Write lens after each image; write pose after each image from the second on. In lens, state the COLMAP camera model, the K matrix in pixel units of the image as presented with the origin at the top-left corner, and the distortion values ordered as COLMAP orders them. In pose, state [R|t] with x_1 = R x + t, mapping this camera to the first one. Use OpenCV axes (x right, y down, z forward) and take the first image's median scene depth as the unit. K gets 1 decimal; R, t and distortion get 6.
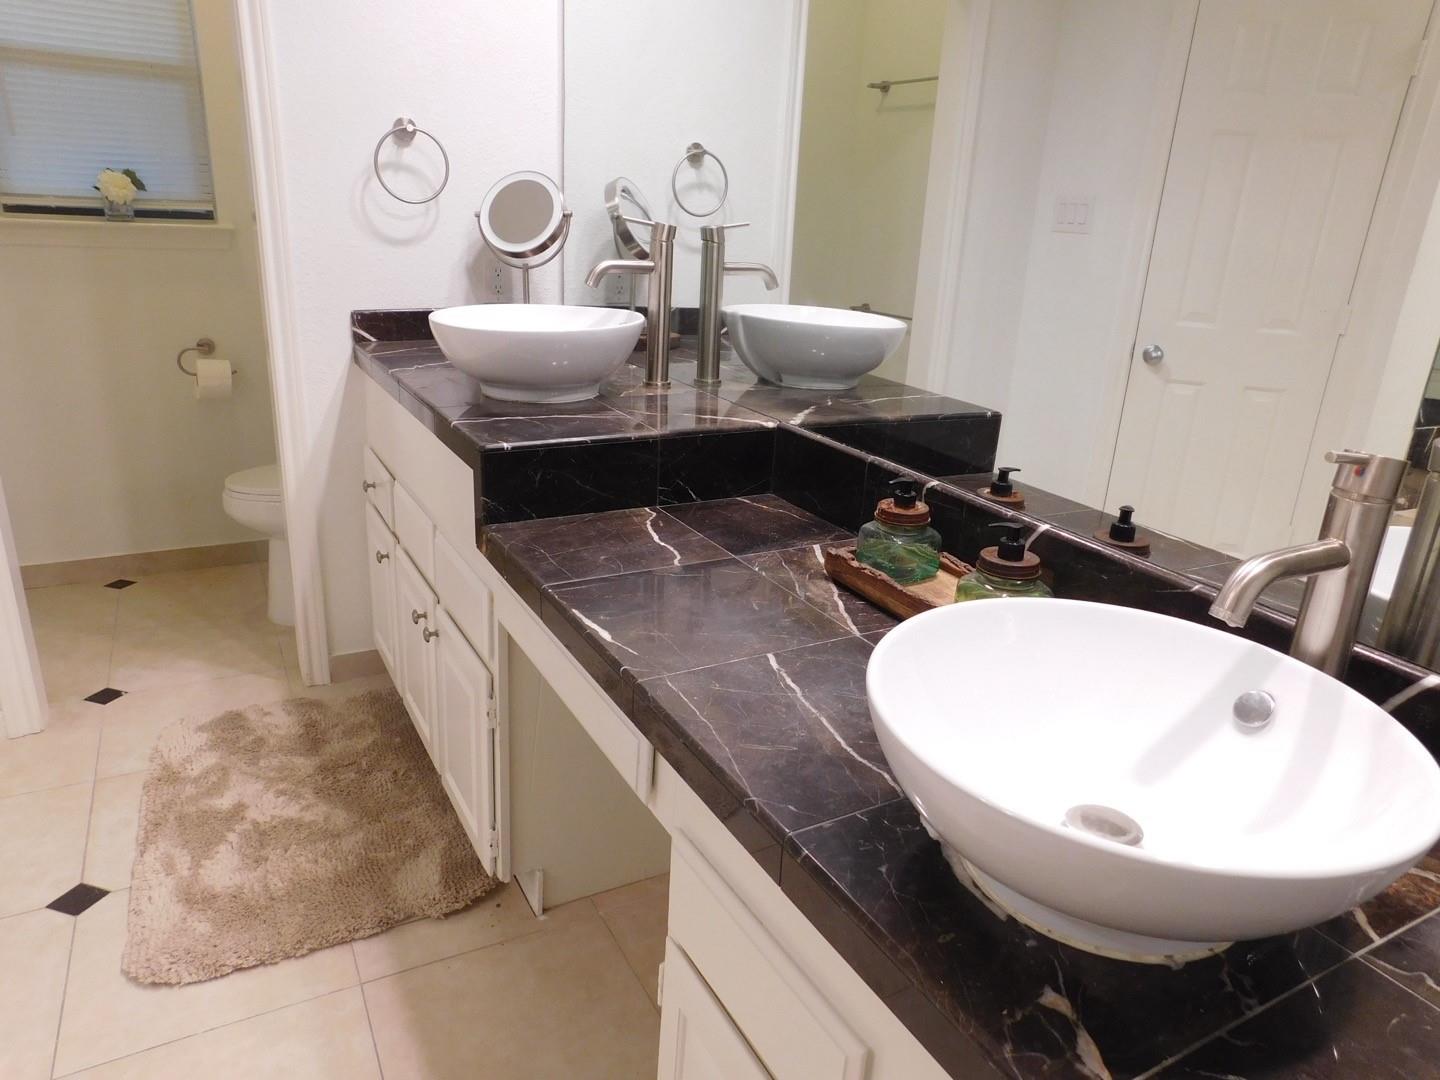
lens RADIAL K [[974.8, 0, 720.0], [0, 974.8, 540.0], [0, 0, 1]] dist [-0.053751, 0.068611]
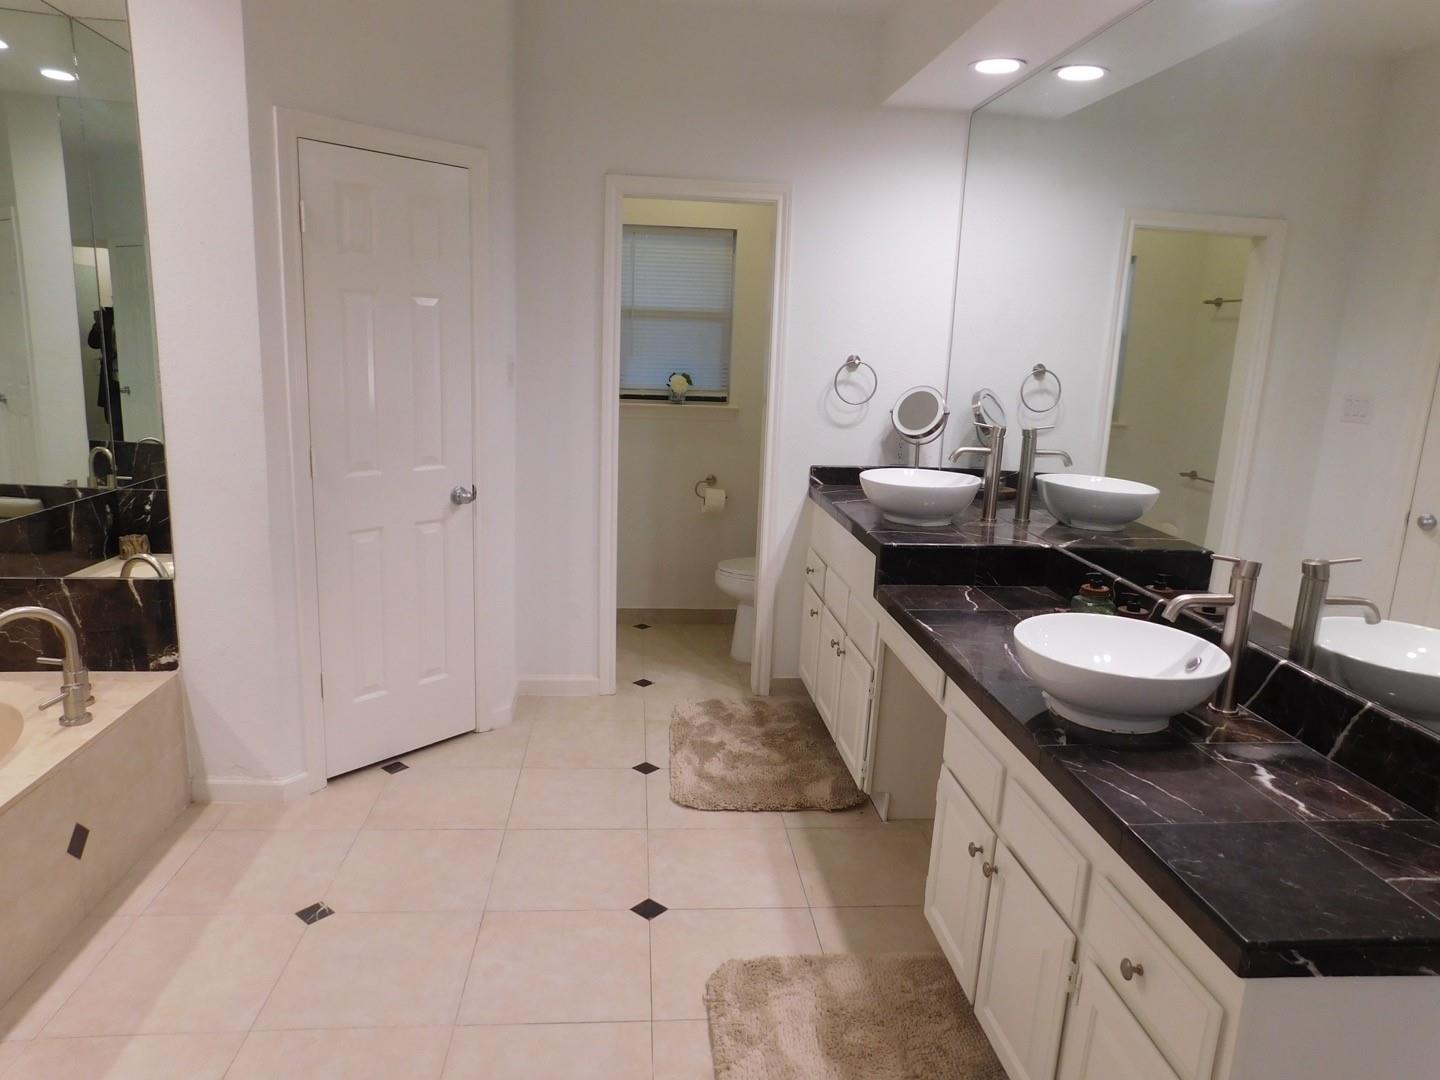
lens RADIAL K [[974.8, 0, 720.0], [0, 974.8, 540.0], [0, 0, 1]] dist [-0.053751, 0.068611]
pose [[0.918788, 0.068573, -0.388751, 0.157330], [-0.122350, 0.985769, -0.115283, 0.117644], [0.375313, 0.153485, 0.914102, -0.664343]]
